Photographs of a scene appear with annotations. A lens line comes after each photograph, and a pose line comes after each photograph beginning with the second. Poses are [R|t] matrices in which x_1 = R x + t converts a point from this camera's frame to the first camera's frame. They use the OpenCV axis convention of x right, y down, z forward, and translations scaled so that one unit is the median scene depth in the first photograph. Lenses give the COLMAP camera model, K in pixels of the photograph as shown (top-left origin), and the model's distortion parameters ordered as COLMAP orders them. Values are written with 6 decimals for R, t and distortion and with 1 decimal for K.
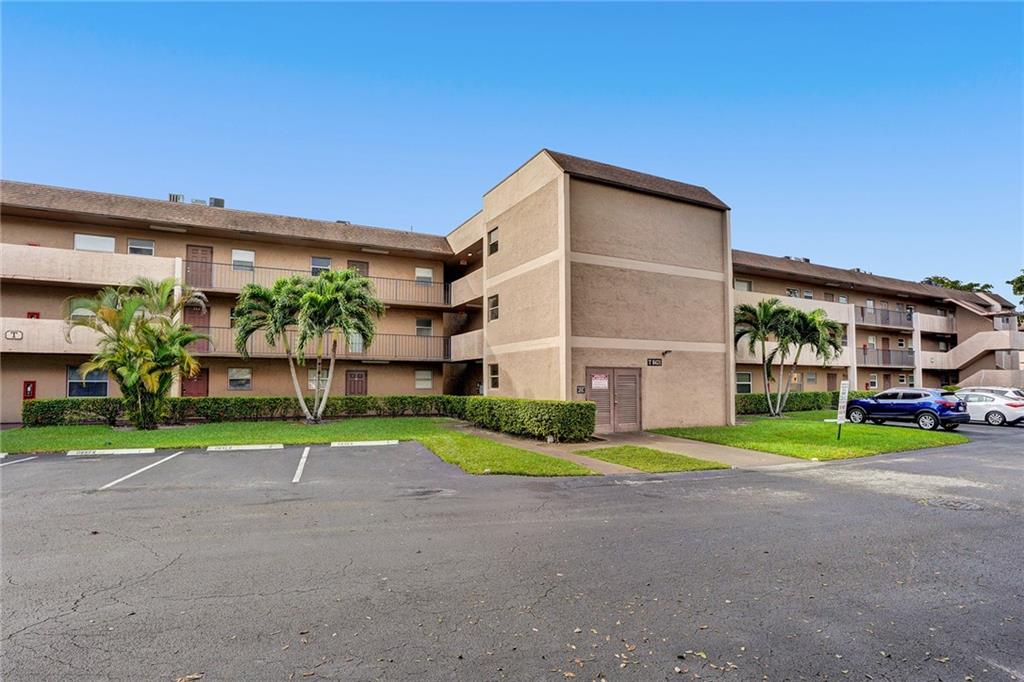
lens RADIAL K [[542.4, 0, 512.0], [0, 542.4, 341.0], [0, 0, 1]] dist [-0.045409, 0.000734]
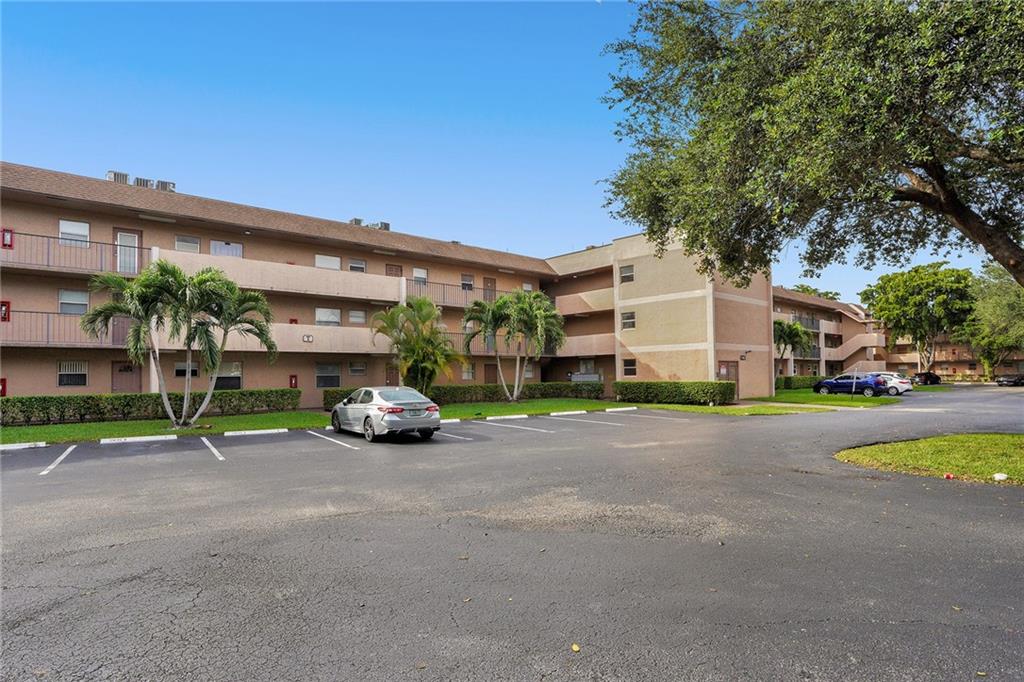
lens RADIAL K [[580.0, 0, 512.0], [0, 580.0, 341.0], [0, 0, 1]] dist [-0.069487, 0.000214]
pose [[0.965004, 0.004787, 0.262191, -0.707628], [-0.009711, 0.999800, 0.017486, -0.028685], [-0.262055, -0.019420, 0.964858, -0.395733]]
